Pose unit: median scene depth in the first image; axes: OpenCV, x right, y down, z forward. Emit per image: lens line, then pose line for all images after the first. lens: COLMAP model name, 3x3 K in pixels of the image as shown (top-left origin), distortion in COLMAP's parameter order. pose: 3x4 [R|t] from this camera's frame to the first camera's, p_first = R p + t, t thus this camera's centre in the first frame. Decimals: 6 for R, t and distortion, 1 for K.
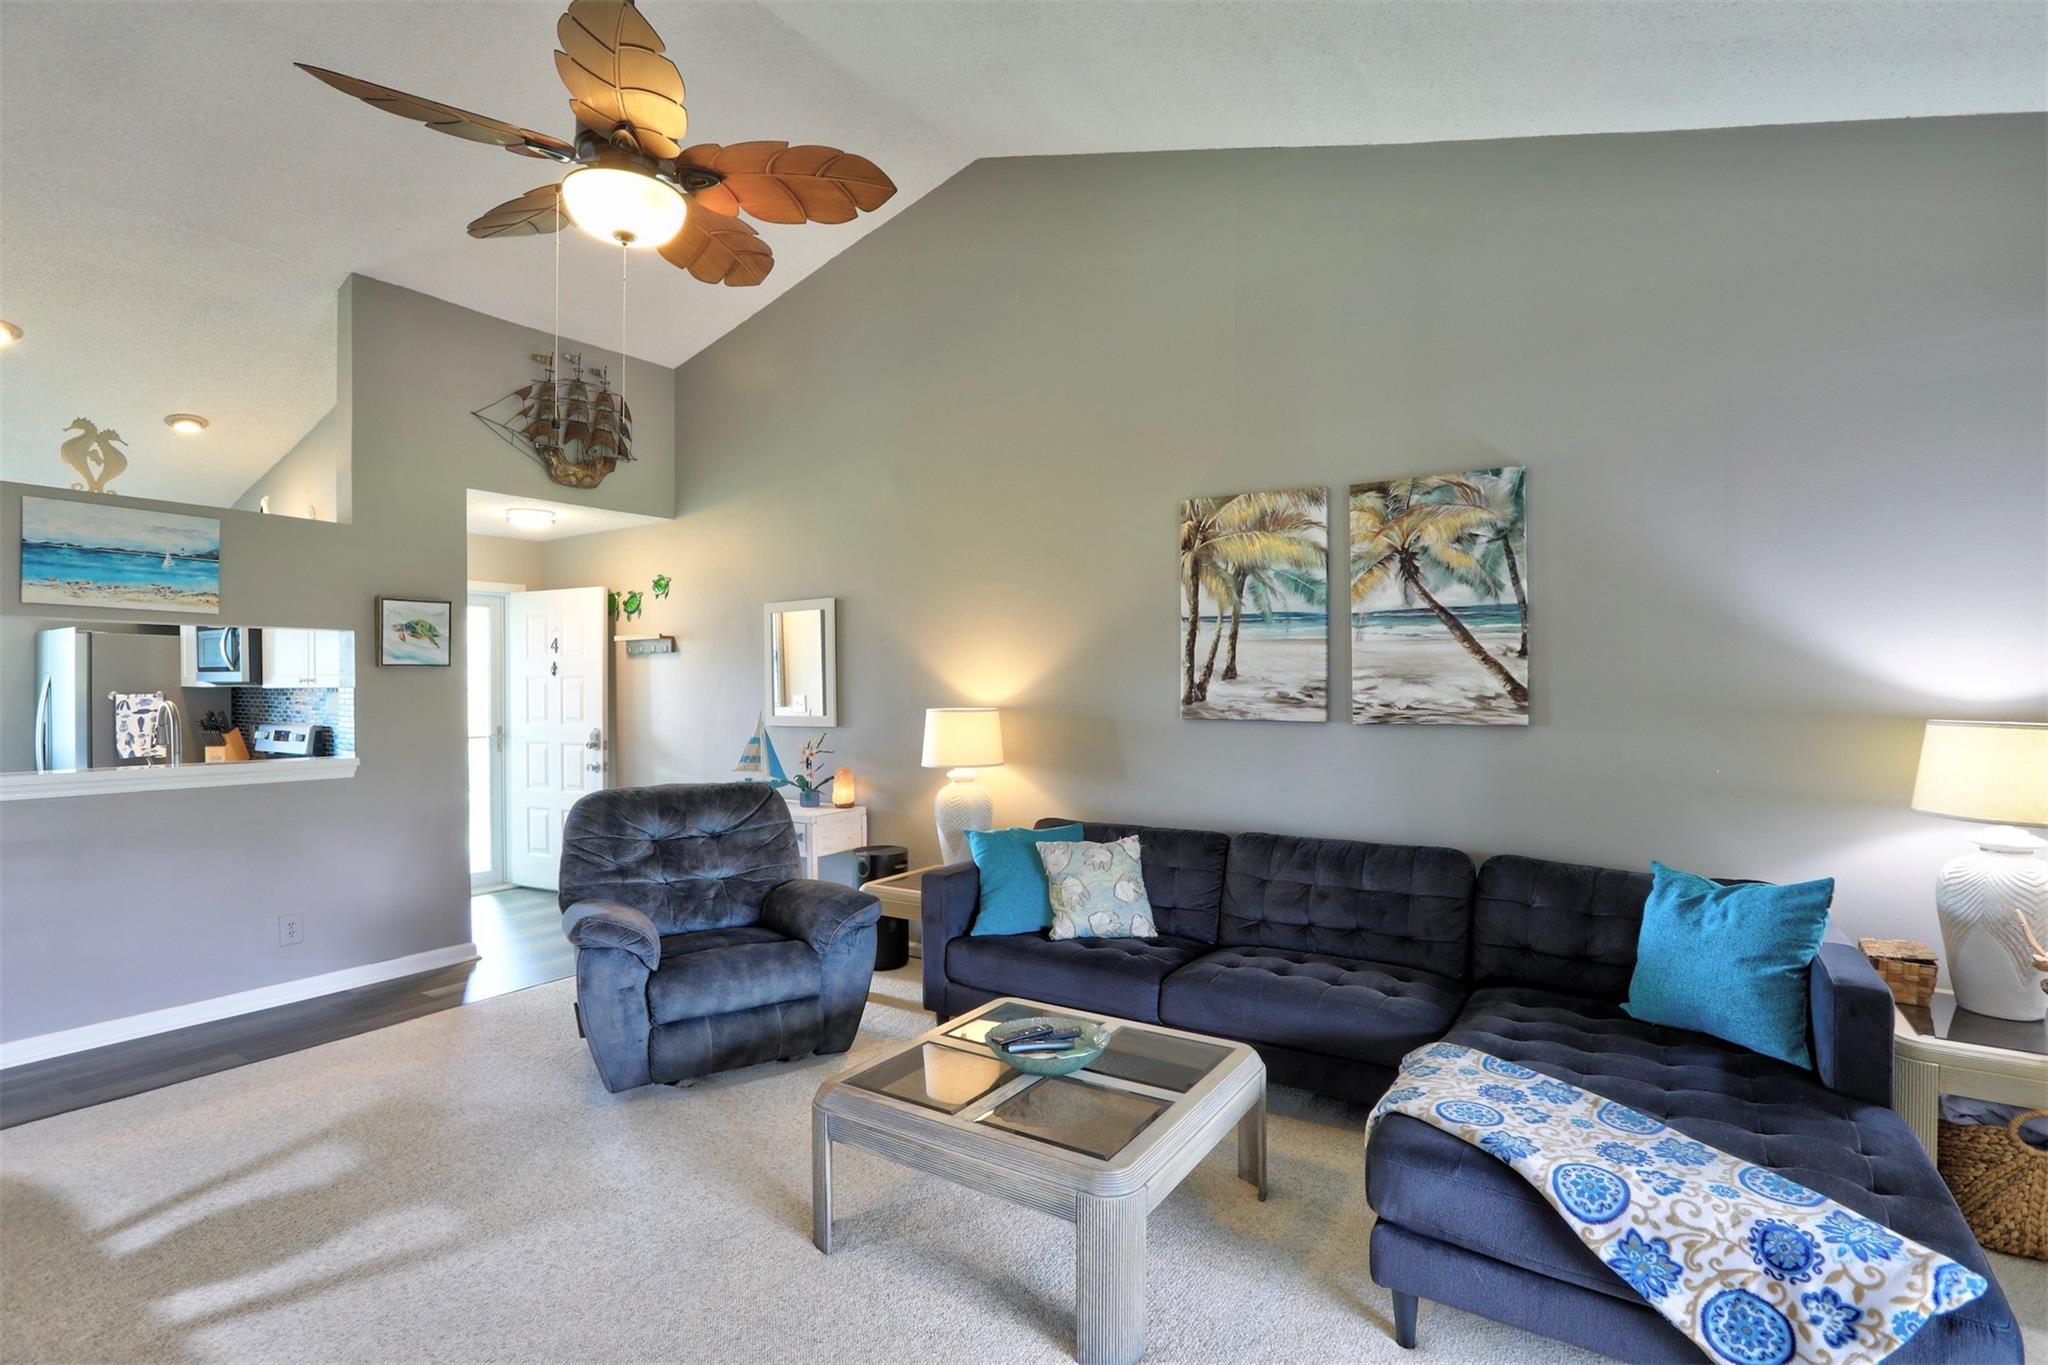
lens RADIAL K [[979.2, 0, 1035.6], [0, 979.2, 697.2], [0, 0, 1]] dist [-0.024172, 0.001003]
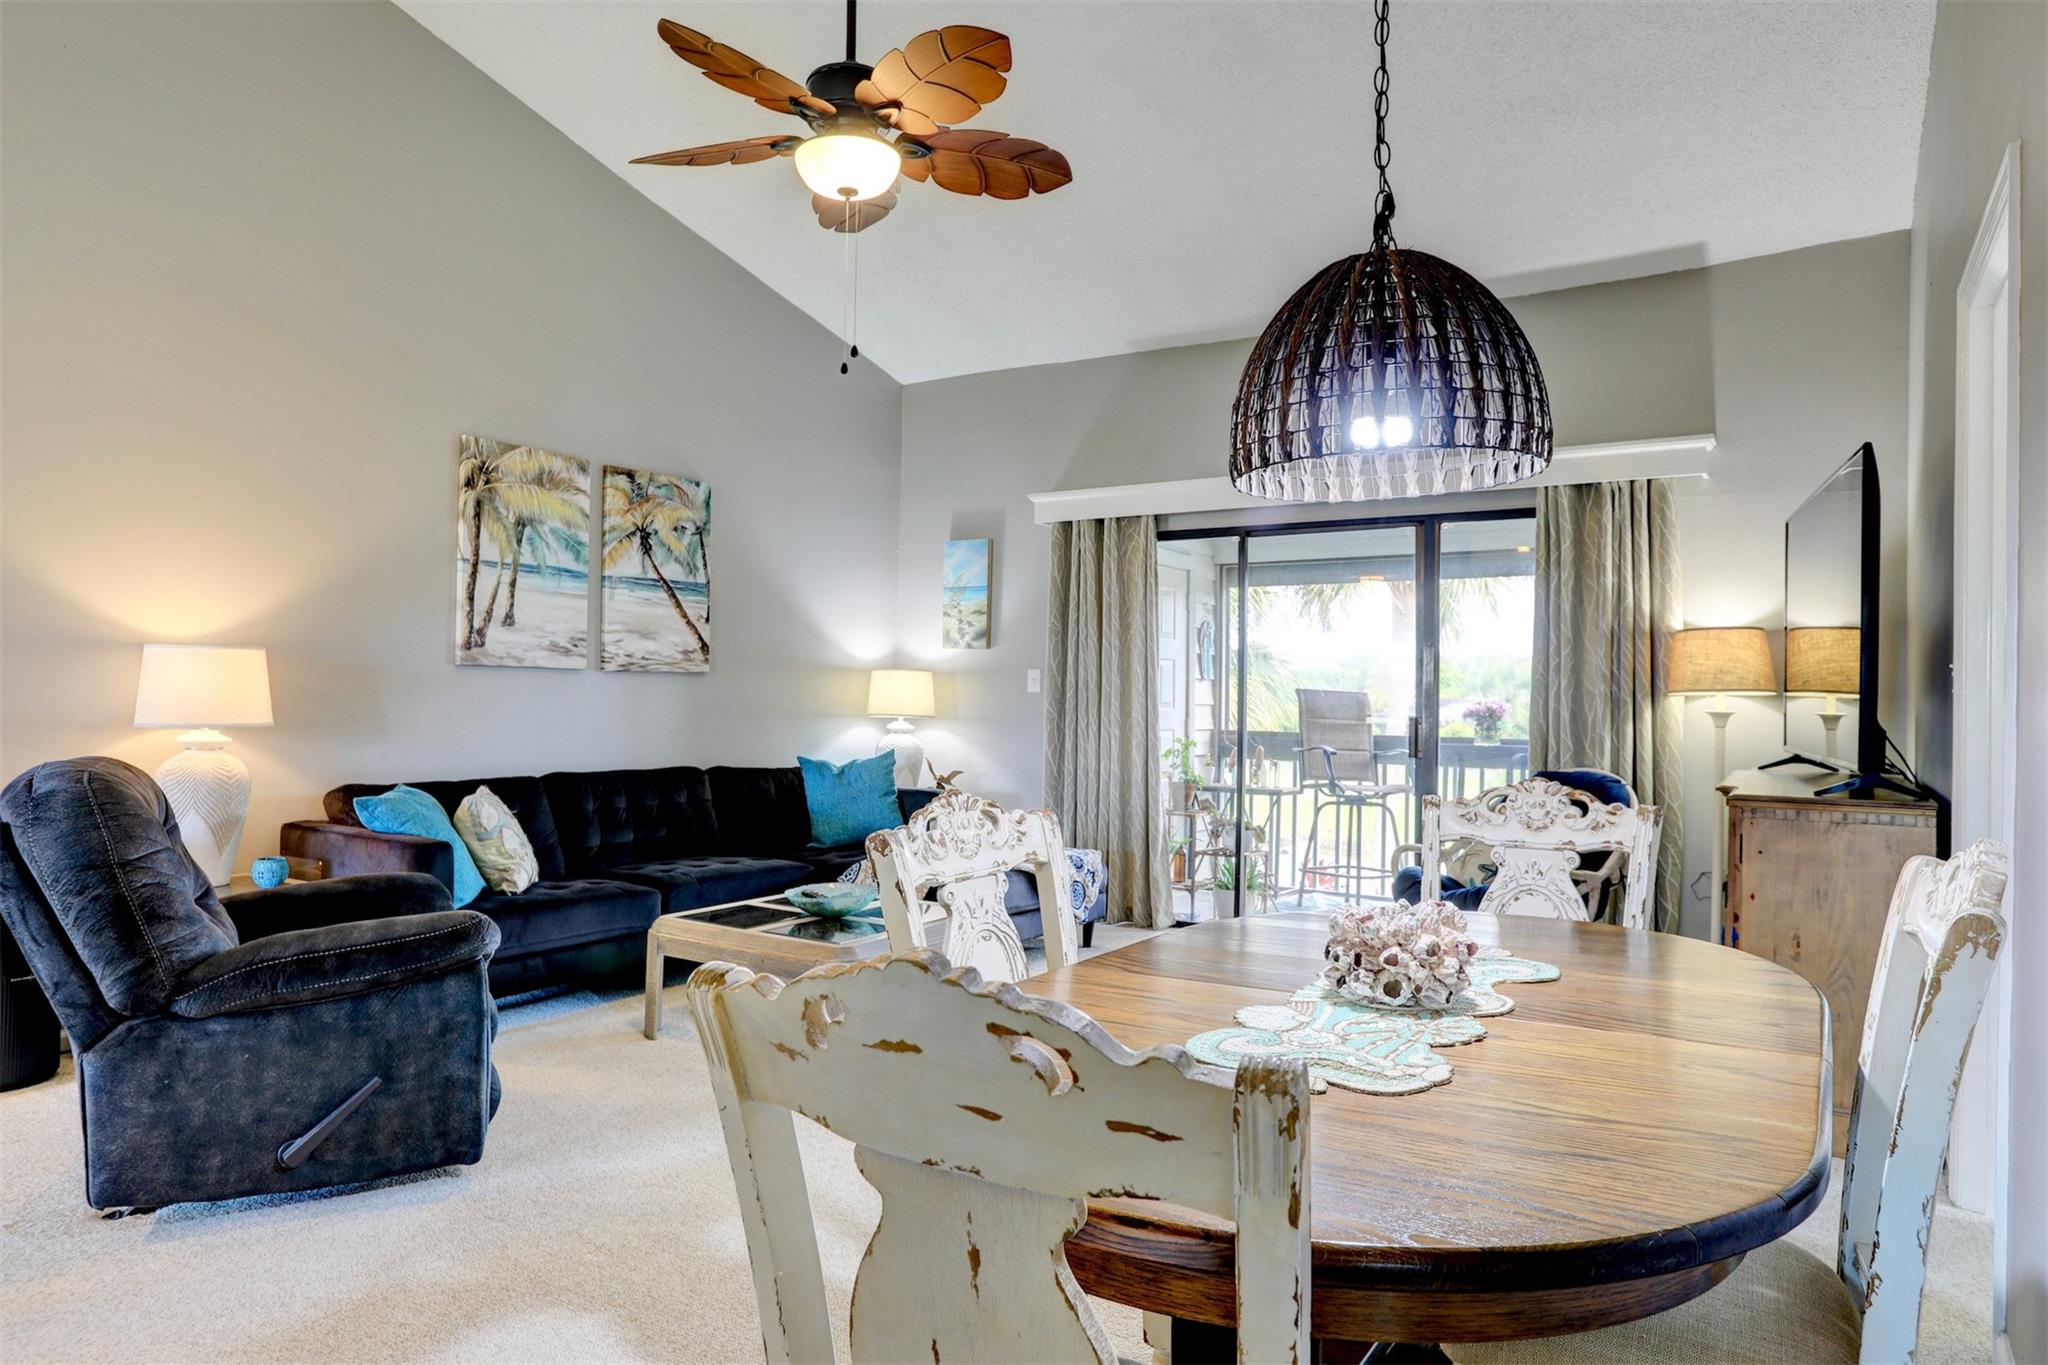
lens RADIAL K [[1307.0, 0, 1031.5], [0, 1307.0, 678.4], [0, 0, 1]] dist [-0.007177, -0.000431]
pose [[-0.005781, 0.011023, 0.999923, -1.207423], [-0.004342, 0.999930, -0.011048, 0.050361], [-0.999974, -0.004405, -0.005733, 0.495210]]
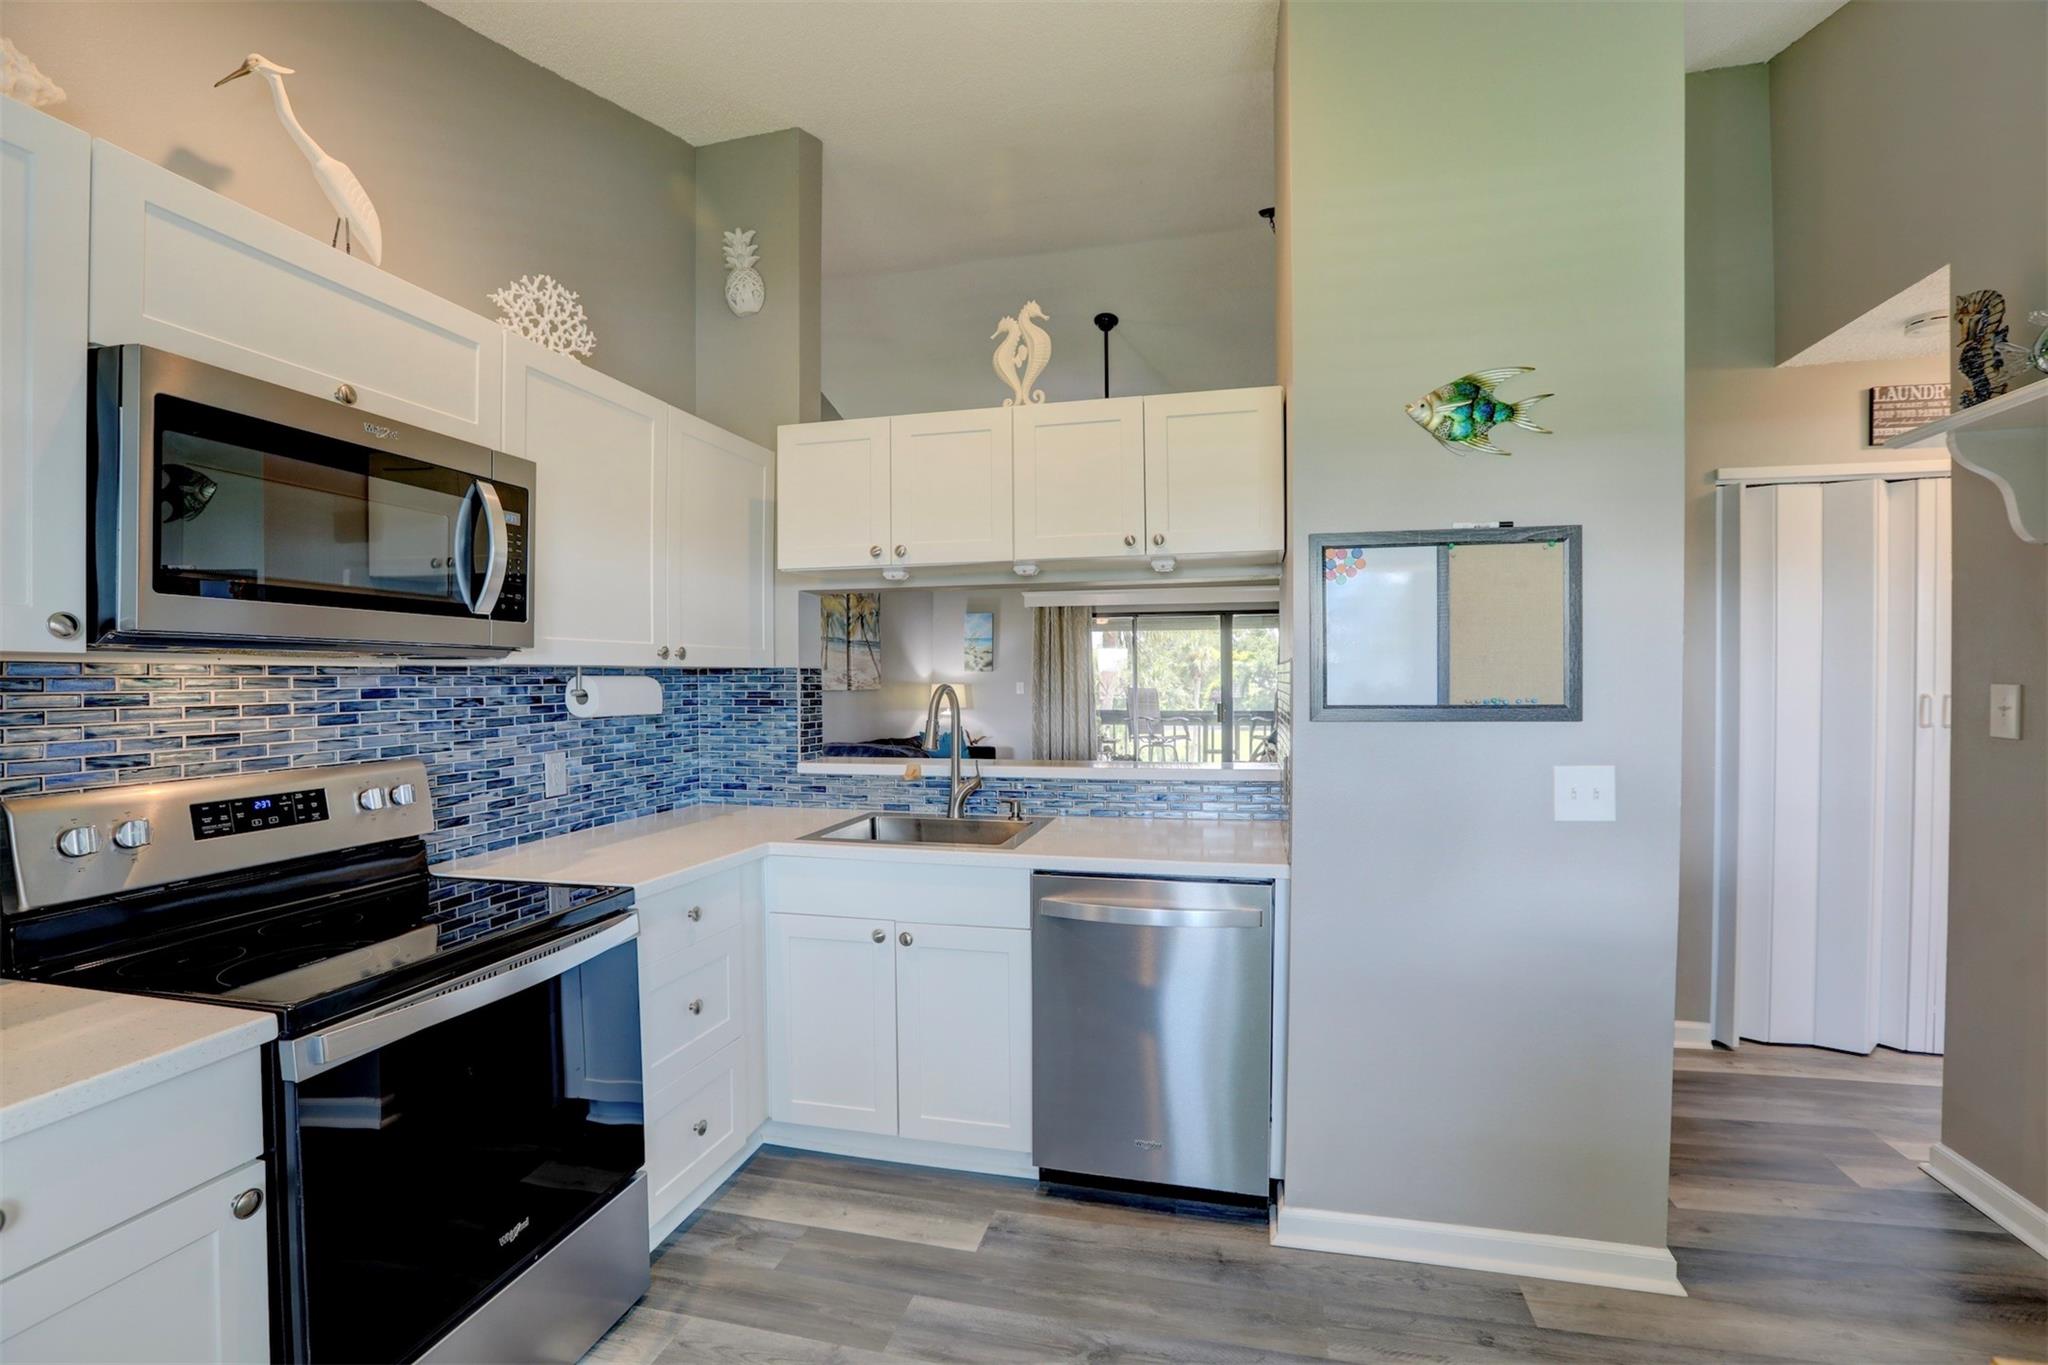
lens RADIAL K [[936.1, 0, 1020.2], [0, 936.1, 681.4], [0, 0, 1]] dist [-0.004536, -0.000168]
pose [[-0.328965, -0.006729, 0.944318, -1.765536], [0.010867, 0.999881, 0.010911, -0.012825], [-0.944279, 0.013852, -0.328853, 1.313999]]
